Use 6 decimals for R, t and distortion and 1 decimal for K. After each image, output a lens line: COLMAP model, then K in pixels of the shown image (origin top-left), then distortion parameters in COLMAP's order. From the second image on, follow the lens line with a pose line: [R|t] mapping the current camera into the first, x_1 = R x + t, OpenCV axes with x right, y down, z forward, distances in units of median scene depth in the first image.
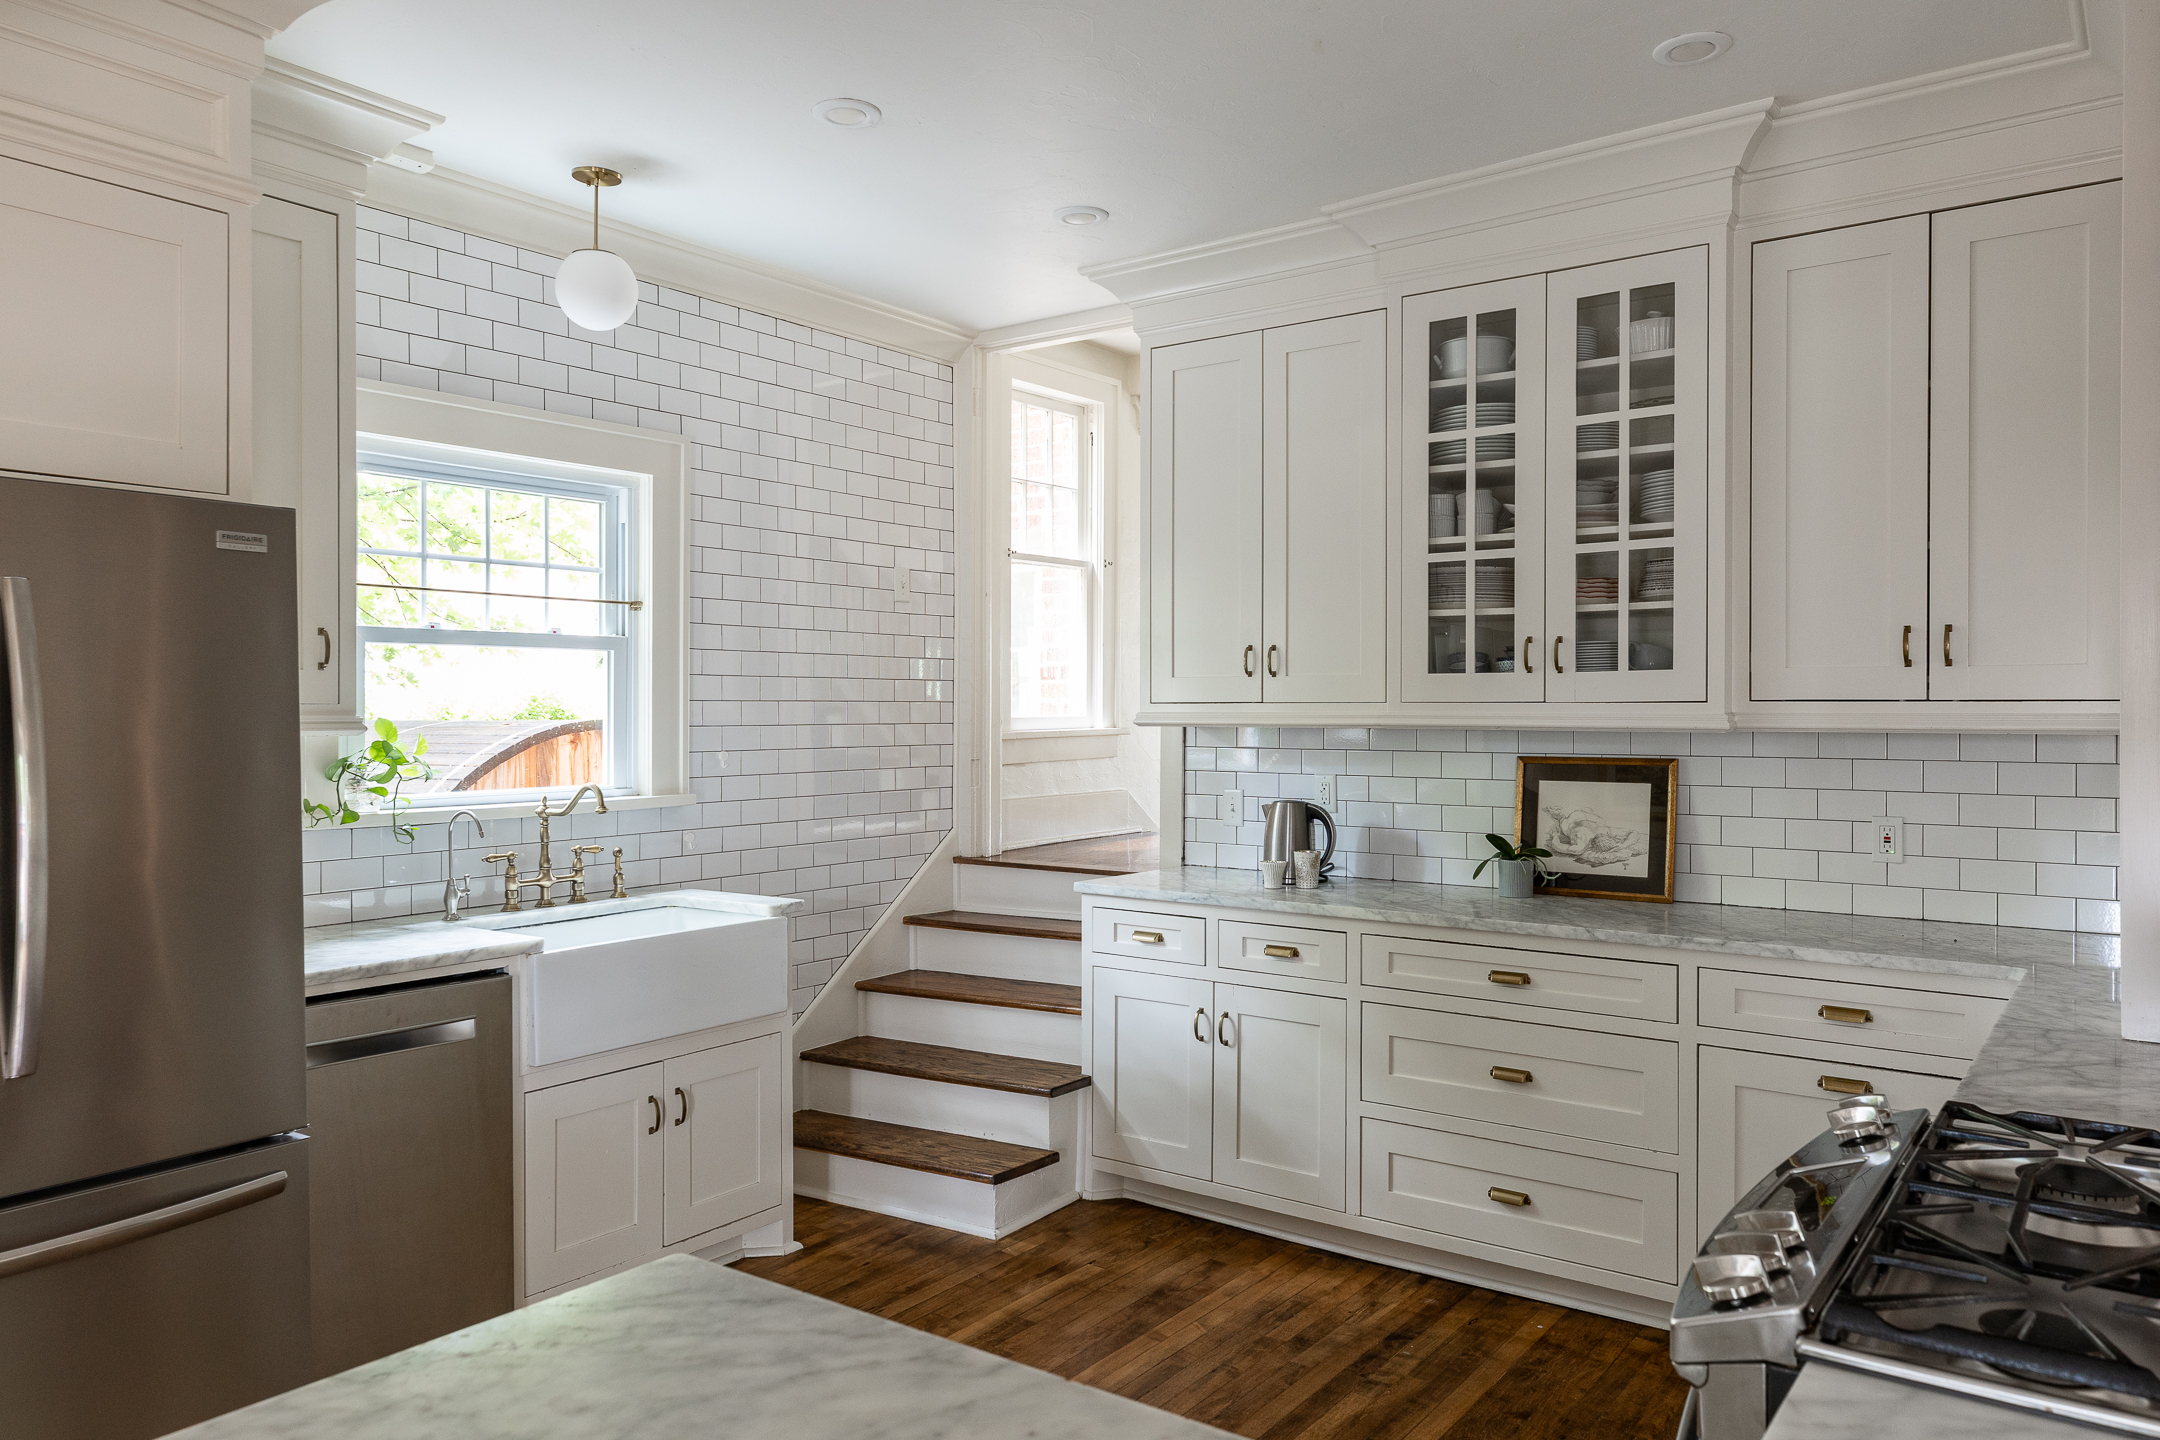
lens RADIAL K [[1500.1, 0, 1082.2], [0, 1500.1, 731.6], [0, 0, 1]] dist [0.004173, 0.001217]
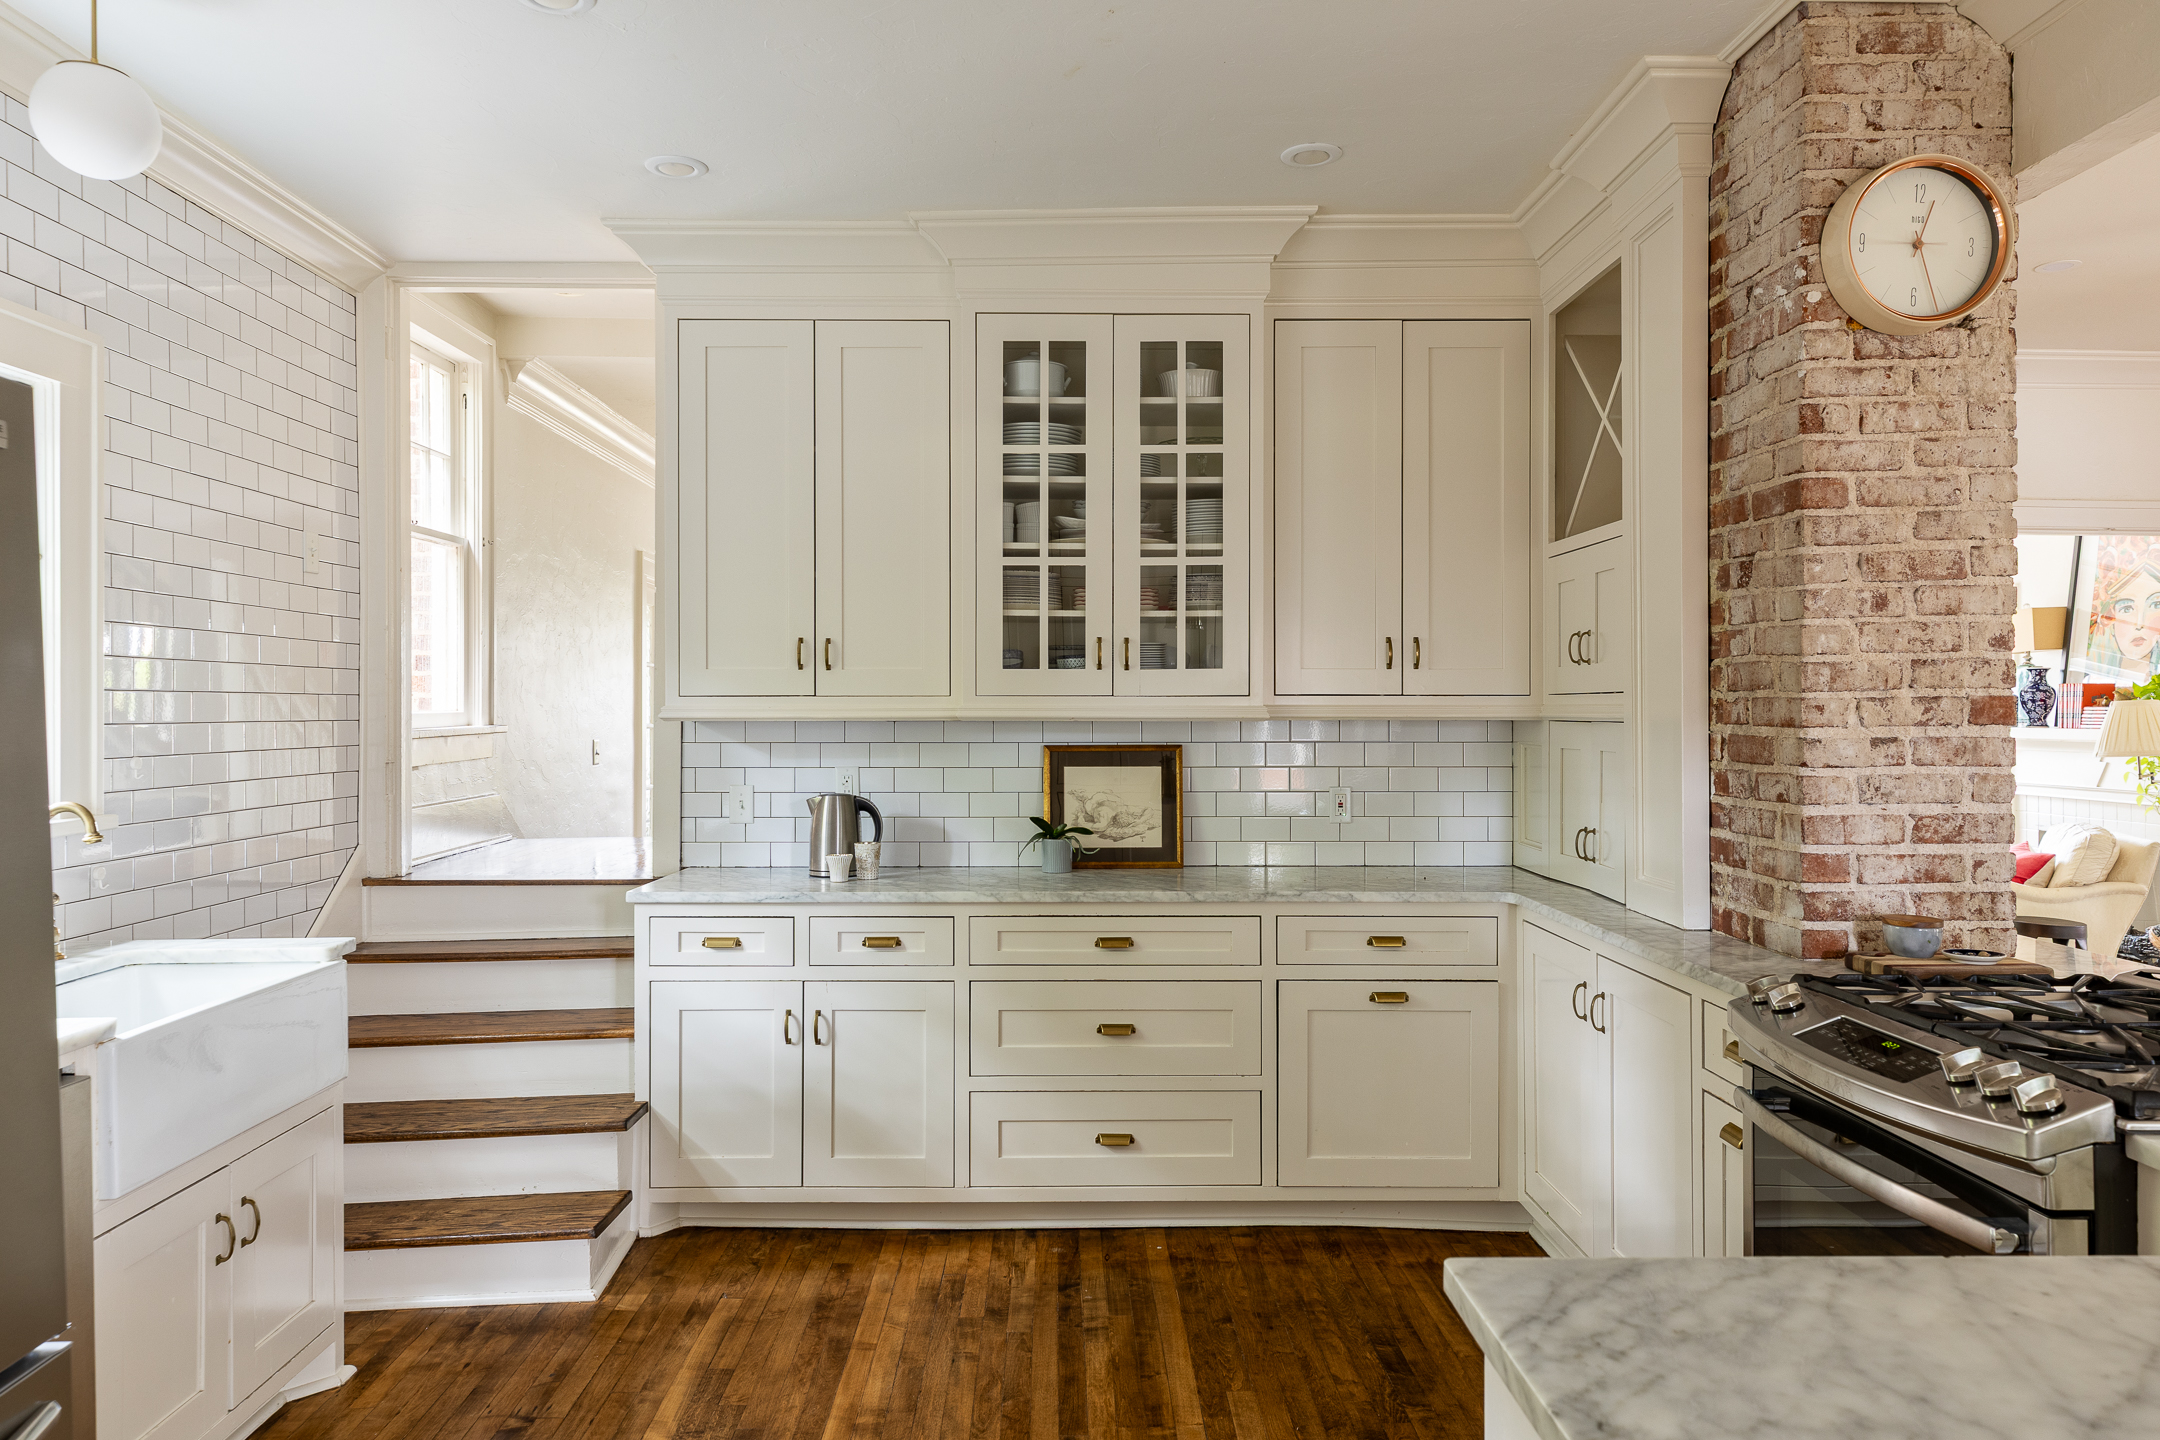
lens RADIAL K [[1450.9, 0, 1084.6], [0, 1450.9, 724.1], [0, 0, 1]] dist [0.016999, -0.001933]
pose [[0.796673, -0.007735, 0.604361, -0.341481], [0.010732, 0.999941, -0.001350, 0.002605], [-0.604316, 0.007561, 0.796709, 0.136423]]
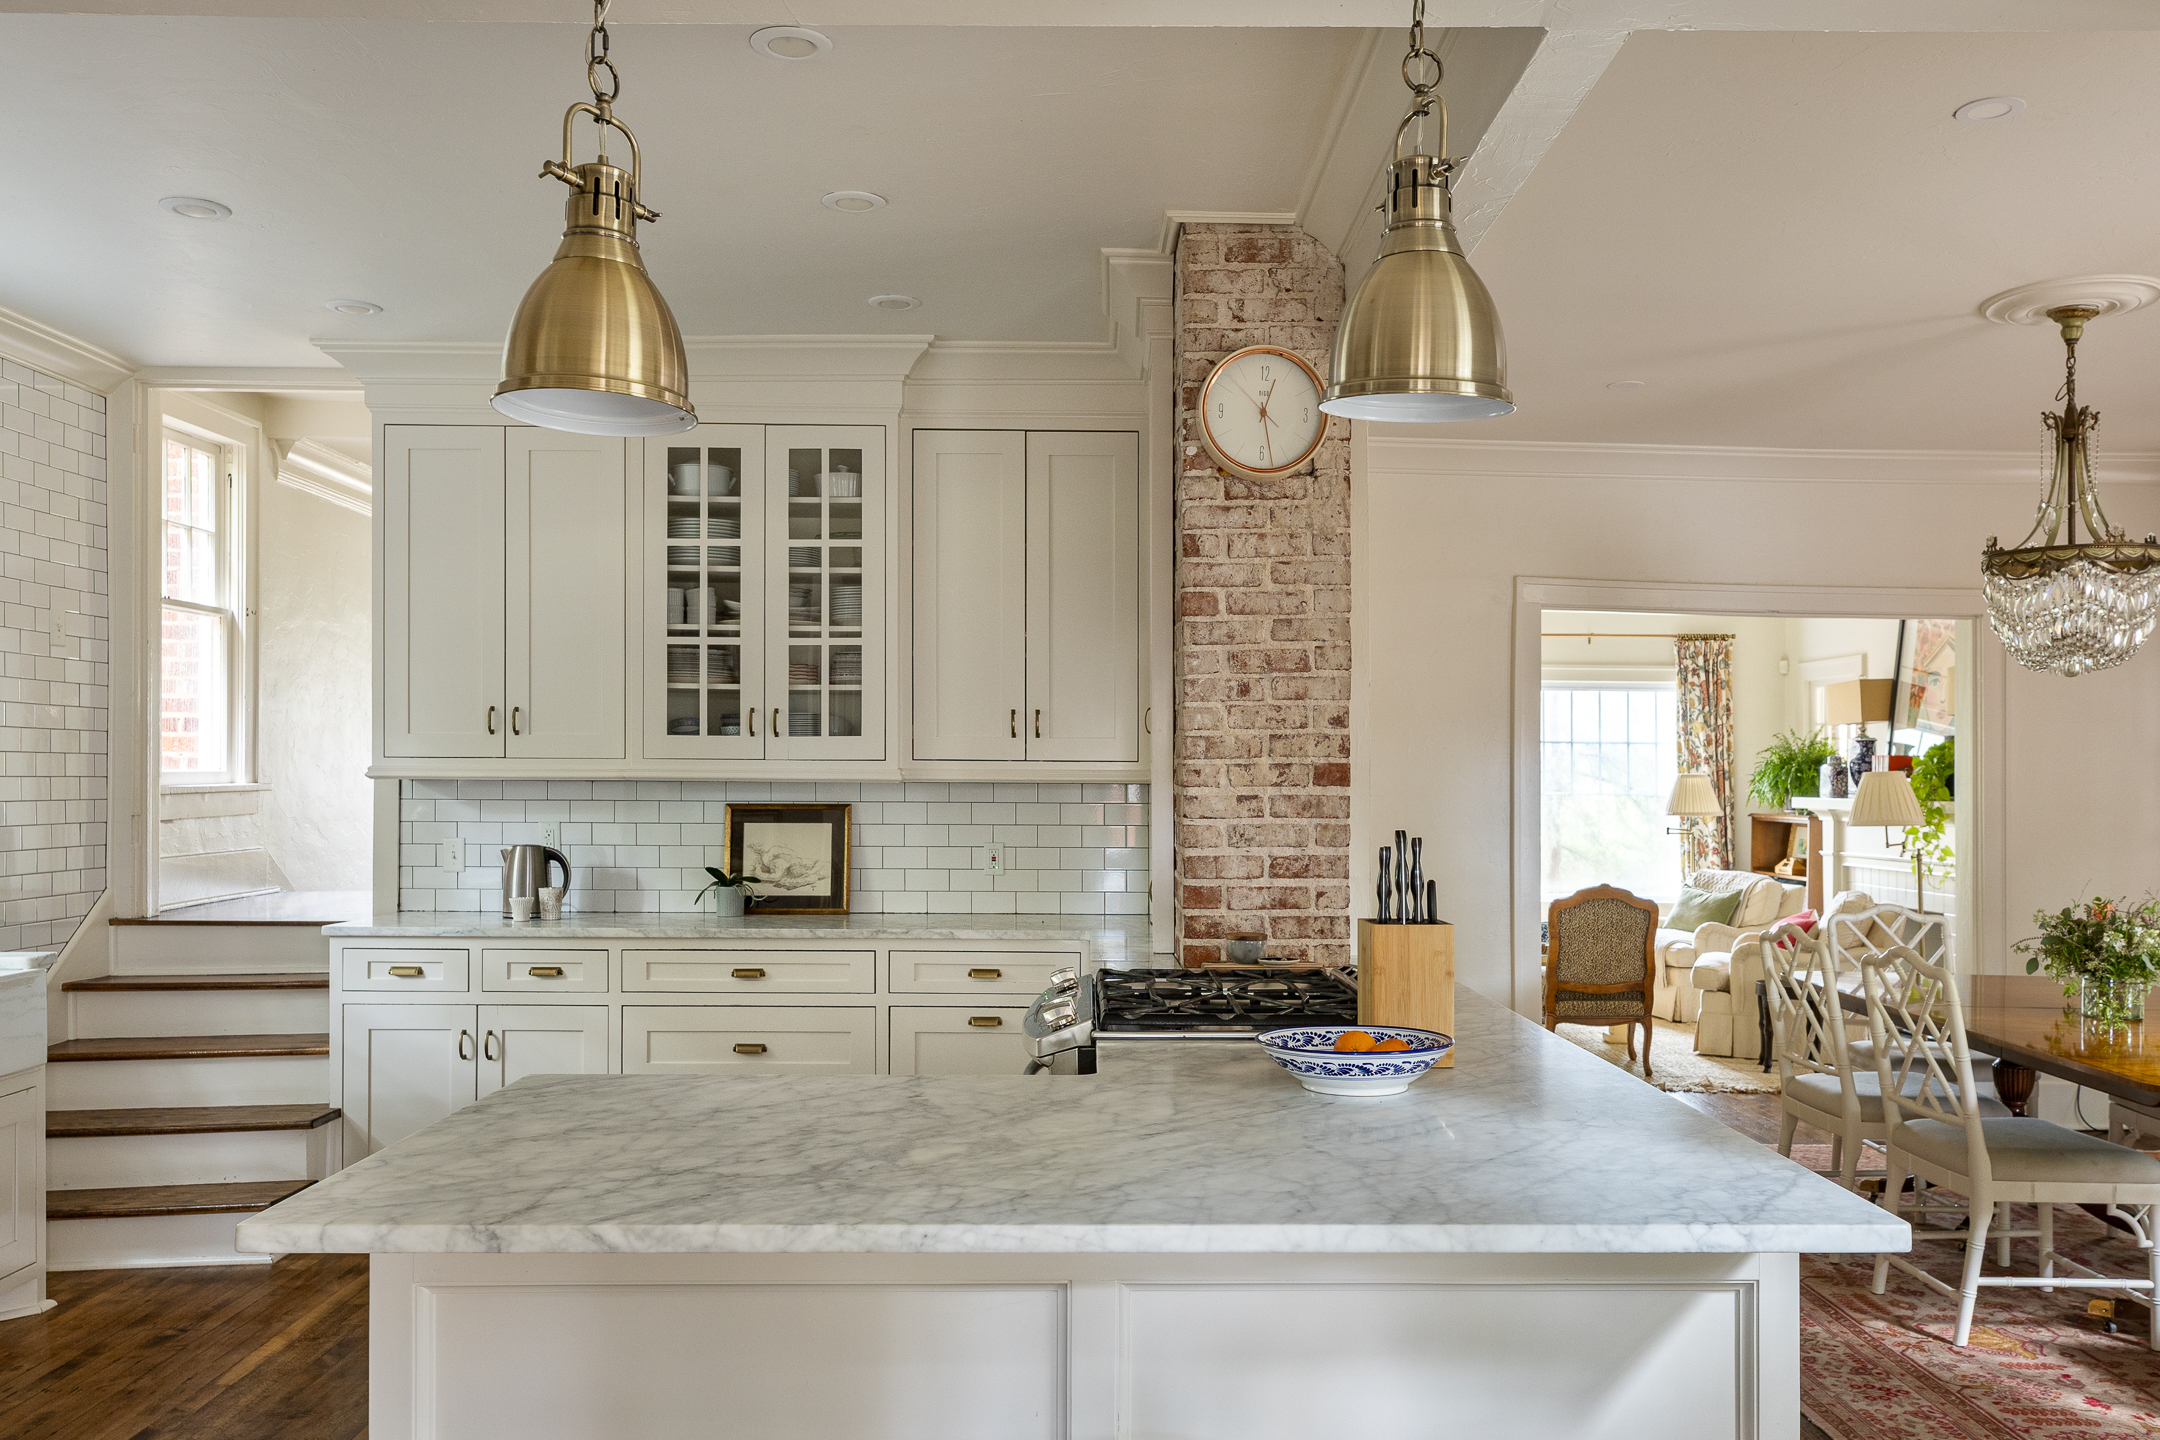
lens RADIAL K [[1697.0, 0, 1138.7], [0, 1697.0, 800.3], [0, 0, 1]] dist [0.004043, 0.002352]
pose [[0.790099, -0.004390, 0.612964, -0.304691], [0.004256, 0.999990, 0.001675, 0.013256], [-0.612965, 0.001285, 0.790109, -0.315667]]
